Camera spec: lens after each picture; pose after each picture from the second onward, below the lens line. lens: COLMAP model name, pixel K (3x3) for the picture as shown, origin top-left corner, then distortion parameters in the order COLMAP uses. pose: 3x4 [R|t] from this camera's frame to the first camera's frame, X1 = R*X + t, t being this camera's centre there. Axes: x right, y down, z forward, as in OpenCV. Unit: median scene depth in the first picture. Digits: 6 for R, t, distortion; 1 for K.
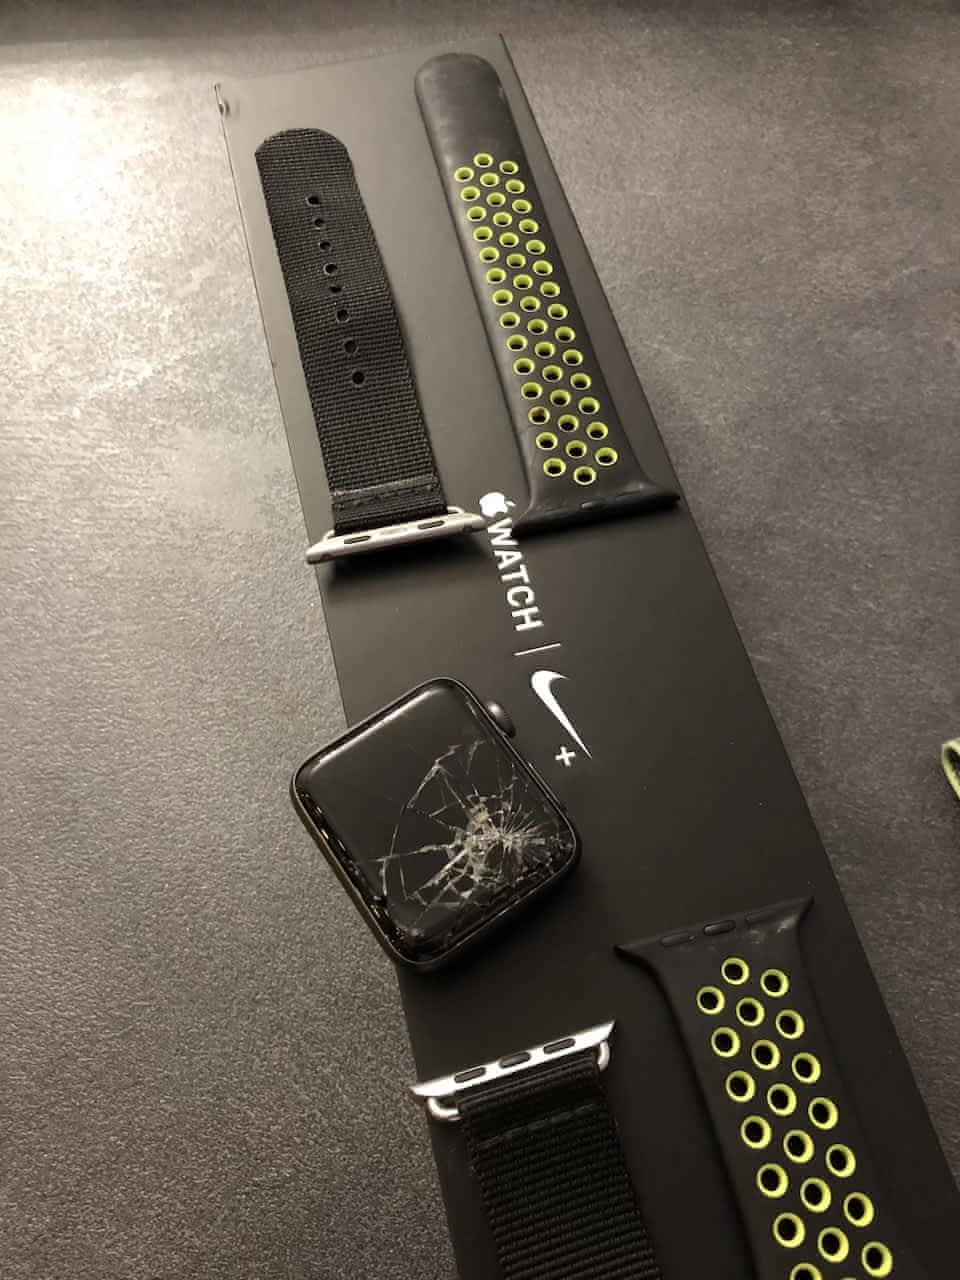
lens RADIAL K [[1040.7, 0, 486.0], [0, 1040.7, 636.2], [0, 0, 1]] dist [0.005378, -0.005721]
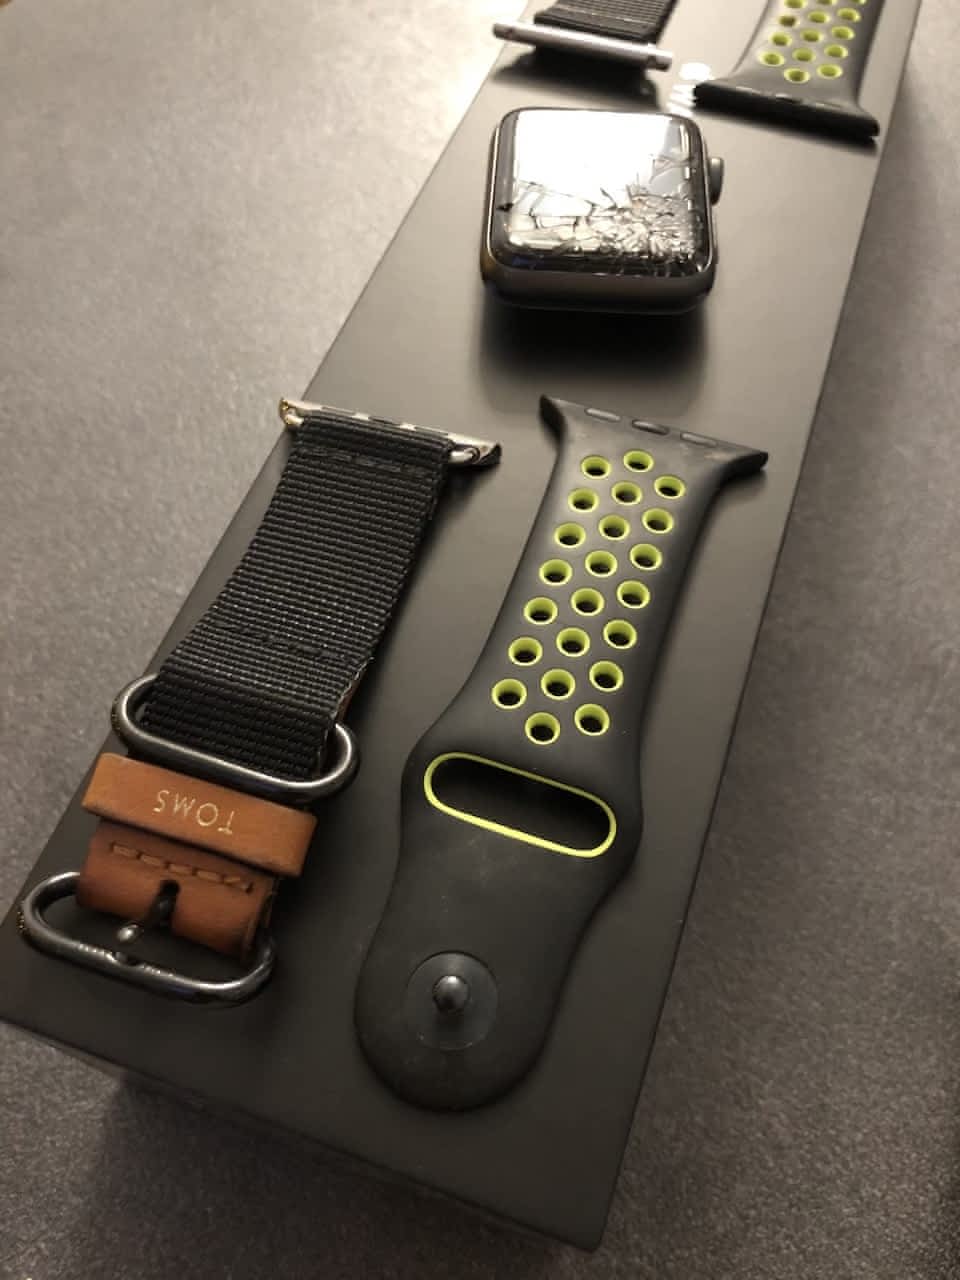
lens RADIAL K [[1083.9, 0, 491.8], [0, 1083.9, 640.6], [0, 0, 1]] dist [-0.014253, -0.004970]
pose [[0.834288, 0.484810, -0.262533, 0.370688], [-0.499727, 0.866109, 0.011358, 0.413569], [0.232888, 0.121719, 0.964856, 0.080142]]
